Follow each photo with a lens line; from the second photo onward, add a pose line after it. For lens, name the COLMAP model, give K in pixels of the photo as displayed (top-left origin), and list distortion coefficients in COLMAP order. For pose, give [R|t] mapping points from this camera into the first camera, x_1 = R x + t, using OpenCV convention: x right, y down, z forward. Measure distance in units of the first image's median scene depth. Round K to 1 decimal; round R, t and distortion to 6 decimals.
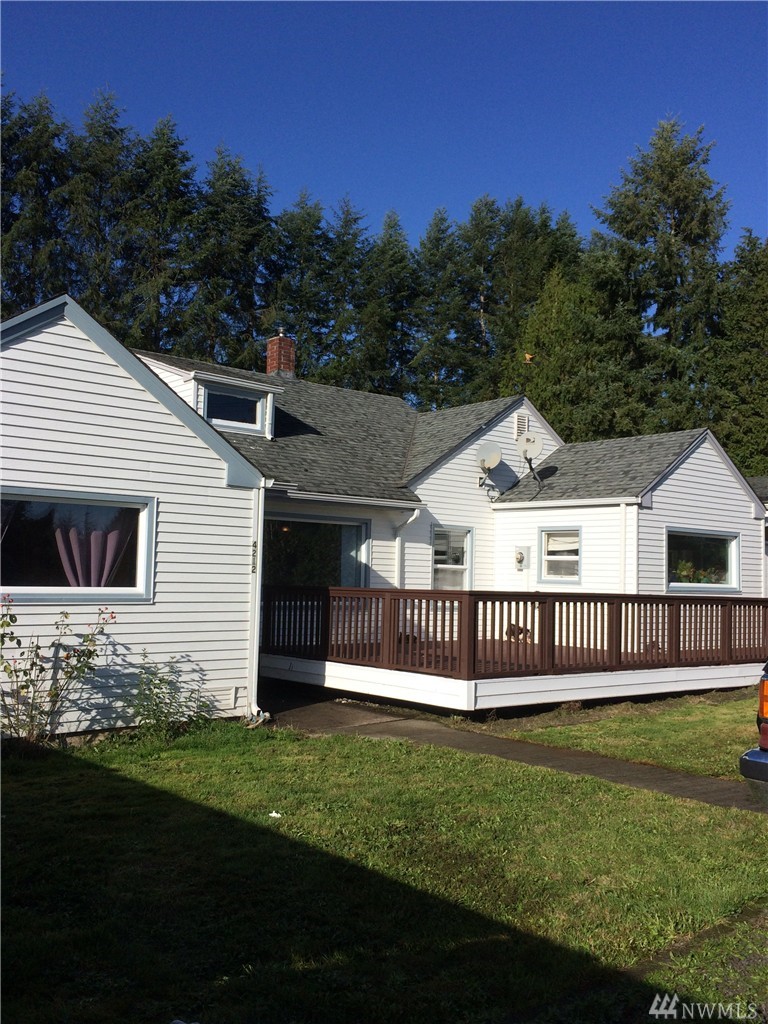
lens RADIAL K [[922.1, 0, 384.0], [0, 922.1, 512.0], [0, 0, 1]] dist [0.015441, 0.002987]
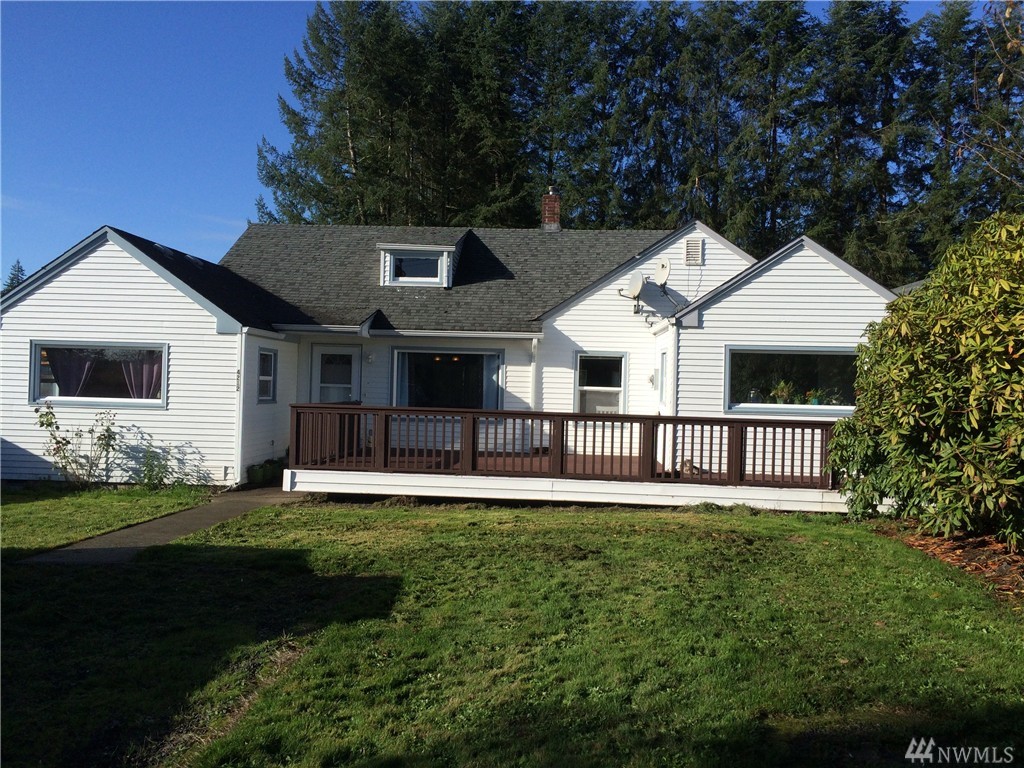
lens RADIAL K [[865.3, 0, 512.0], [0, 865.3, 384.0], [0, 0, 1]] dist [0.028593, -0.004041]
pose [[0.728874, -0.007522, -0.684606, 0.760201], [0.038296, 0.998822, 0.029798, 0.020365], [0.683576, -0.047937, 0.728304, 0.192061]]
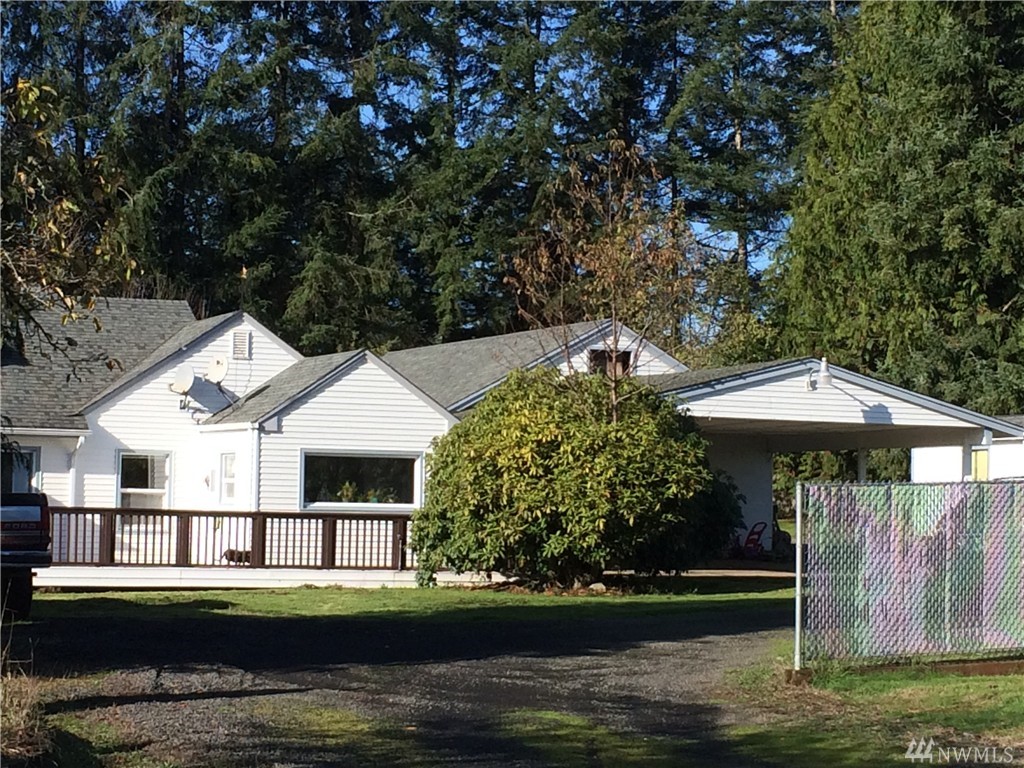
lens RADIAL K [[2470.6, 0, 512.0], [0, 2470.6, 384.0], [0, 0, 1]] dist [0.056159, 0.329324]
pose [[0.967554, -0.022436, -0.251666, 1.241439], [0.023694, 0.999717, 0.001967, -0.057636], [0.251551, -0.007866, 0.967812, -1.645880]]
